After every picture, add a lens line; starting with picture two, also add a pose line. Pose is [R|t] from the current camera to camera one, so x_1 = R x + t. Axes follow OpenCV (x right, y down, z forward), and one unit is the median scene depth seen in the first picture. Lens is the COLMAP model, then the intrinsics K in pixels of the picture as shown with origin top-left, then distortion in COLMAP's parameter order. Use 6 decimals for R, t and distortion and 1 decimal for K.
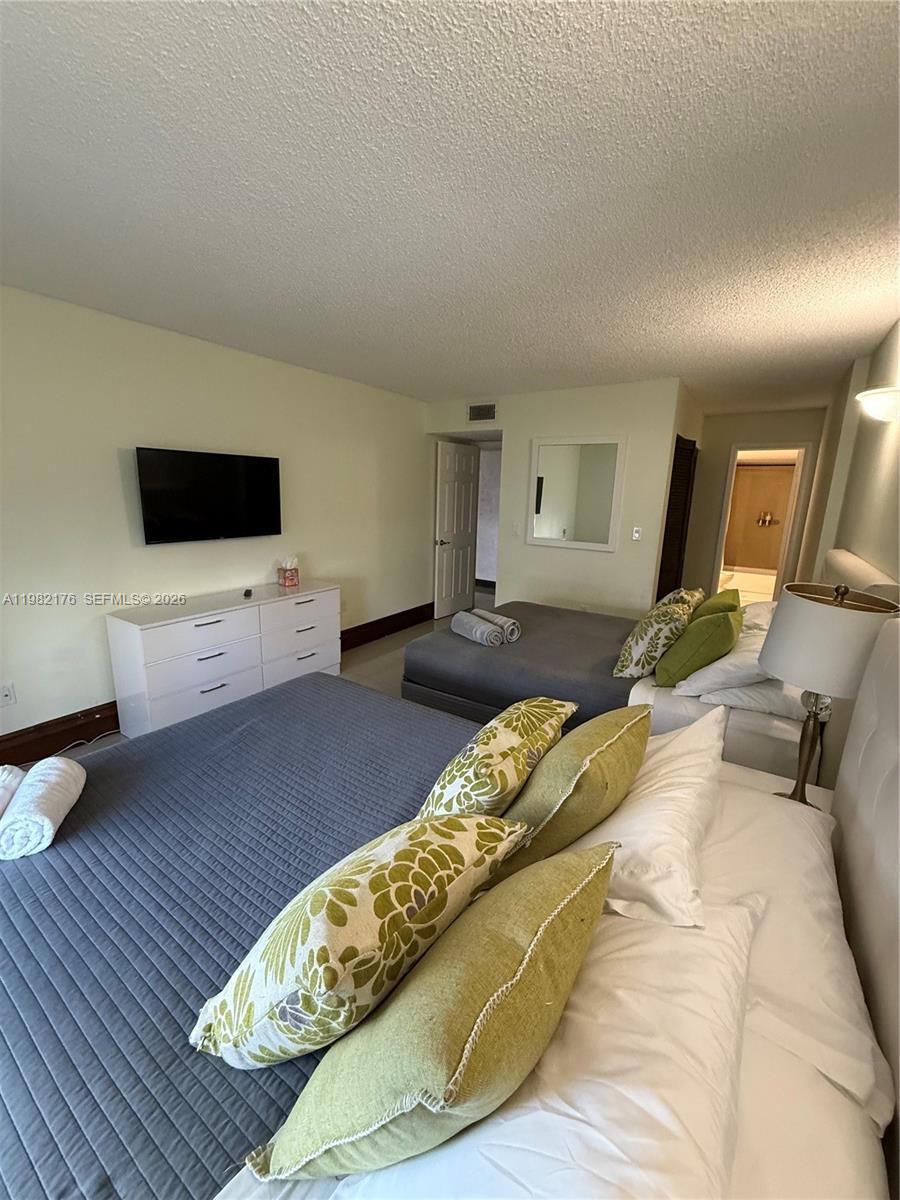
lens RADIAL K [[480.3, 0, 442.9], [0, 480.3, 598.5], [0, 0, 1]] dist [-0.000343, -0.000001]
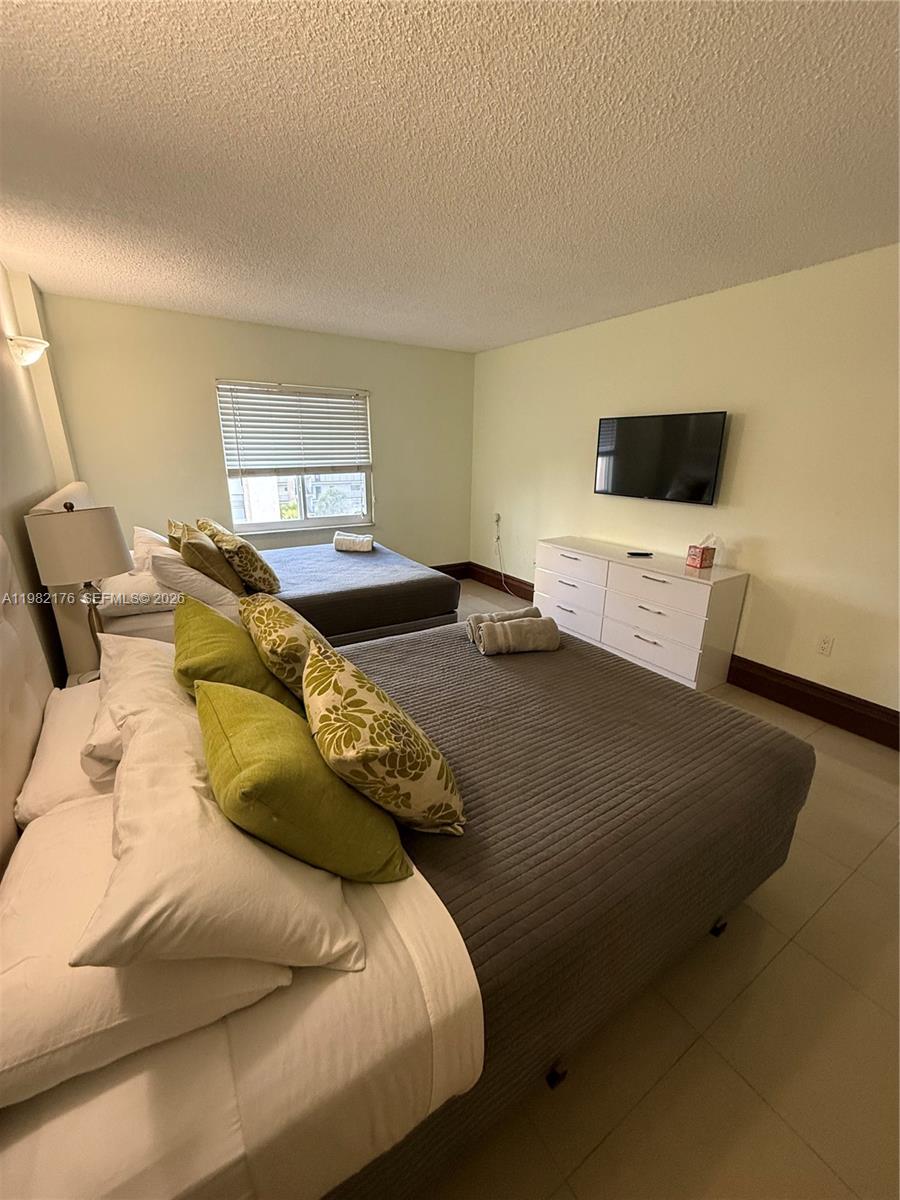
lens RADIAL K [[480.3, 0, 442.9], [0, 480.3, 598.5], [0, 0, 1]] dist [-0.000343, -0.000001]
pose [[-0.417604, 0.252061, -0.872968, 0.691500], [-0.213372, 0.906682, 0.363867, -0.211041], [0.883221, 0.338219, -0.324851, 1.013166]]
